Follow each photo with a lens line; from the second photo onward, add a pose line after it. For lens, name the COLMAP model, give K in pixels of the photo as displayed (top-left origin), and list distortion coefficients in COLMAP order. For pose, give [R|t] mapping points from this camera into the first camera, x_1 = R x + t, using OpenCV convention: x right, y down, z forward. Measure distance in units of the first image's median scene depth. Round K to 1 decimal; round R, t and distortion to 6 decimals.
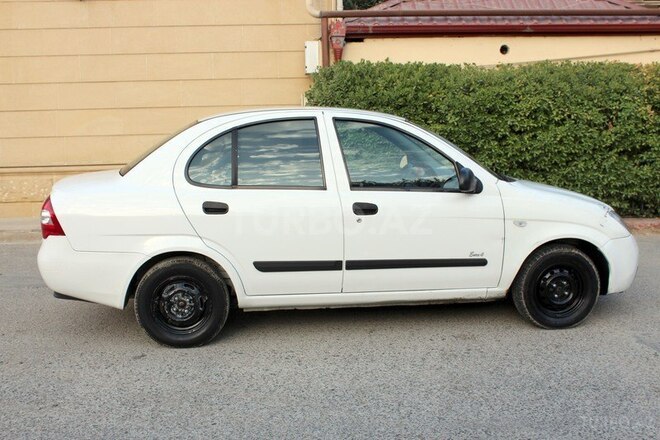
lens RADIAL K [[707.5, 0, 330.0], [0, 707.5, 220.0], [0, 0, 1]] dist [-0.094006, -0.000685]
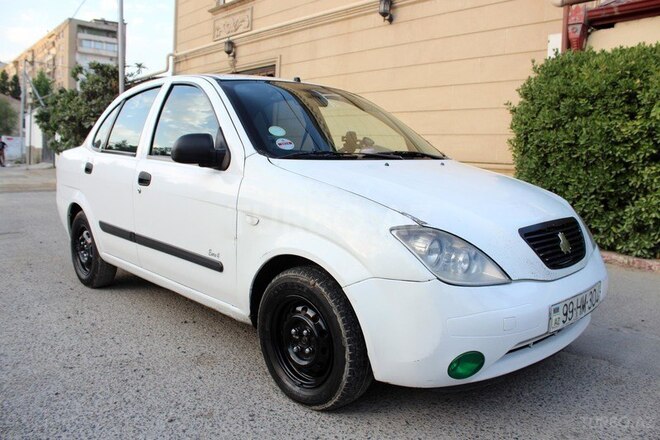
lens RADIAL K [[533.0, 0, 330.0], [0, 533.0, 220.0], [0, 0, 1]] dist [-0.064079, 0.005024]
pose [[0.618108, 0.133740, -0.774633, 0.687267], [-0.137770, 0.988599, 0.060750, -0.034847], [0.773927, 0.069171, 0.629486, 0.722953]]
